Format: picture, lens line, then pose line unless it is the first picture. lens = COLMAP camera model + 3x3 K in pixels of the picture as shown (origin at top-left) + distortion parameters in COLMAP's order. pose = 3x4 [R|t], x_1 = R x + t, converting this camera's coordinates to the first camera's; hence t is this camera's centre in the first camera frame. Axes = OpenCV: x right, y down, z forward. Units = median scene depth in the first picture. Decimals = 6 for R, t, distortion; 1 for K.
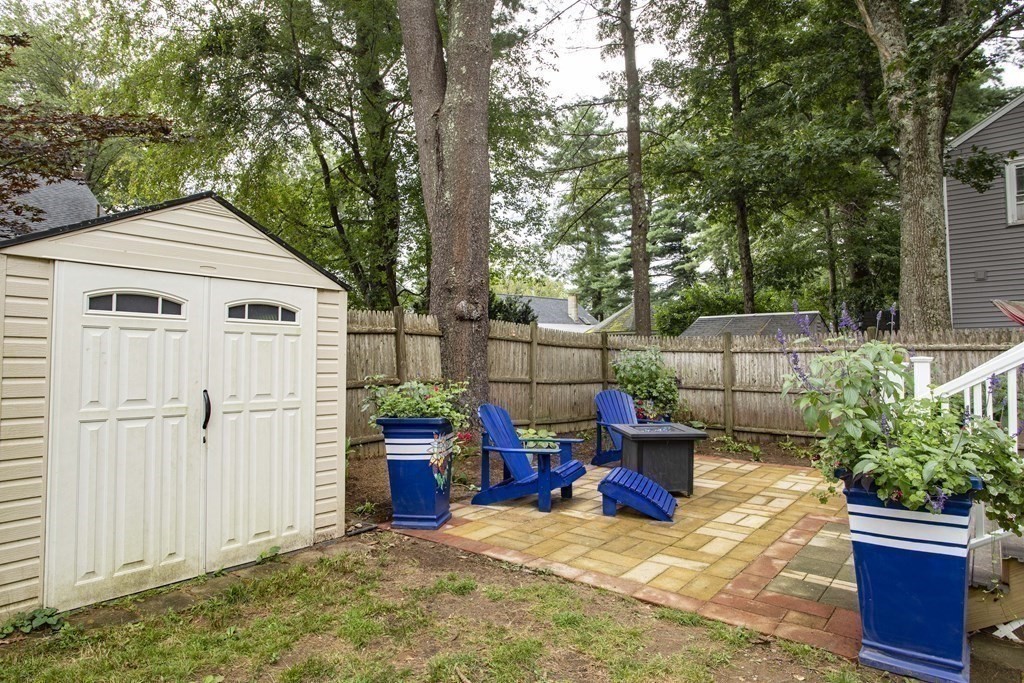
lens RADIAL K [[597.3, 0, 510.7], [0, 597.3, 339.2], [0, 0, 1]] dist [0.000987, 0.000135]
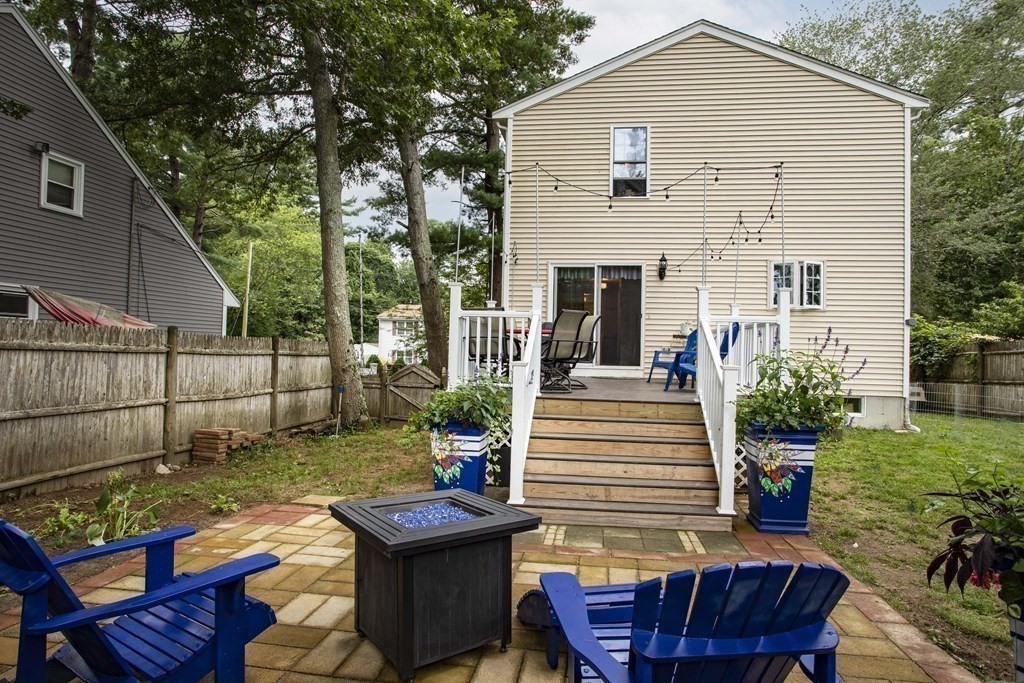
lens RADIAL K [[562.1, 0, 512.7], [0, 562.1, 346.1], [0, 0, 1]] dist [-0.044375, 0.000624]
pose [[-0.505231, 0.018576, 0.862784, -0.248831], [-0.024977, 0.999035, -0.036135, 0.045223], [-0.862622, -0.039806, -0.504280, 1.670926]]
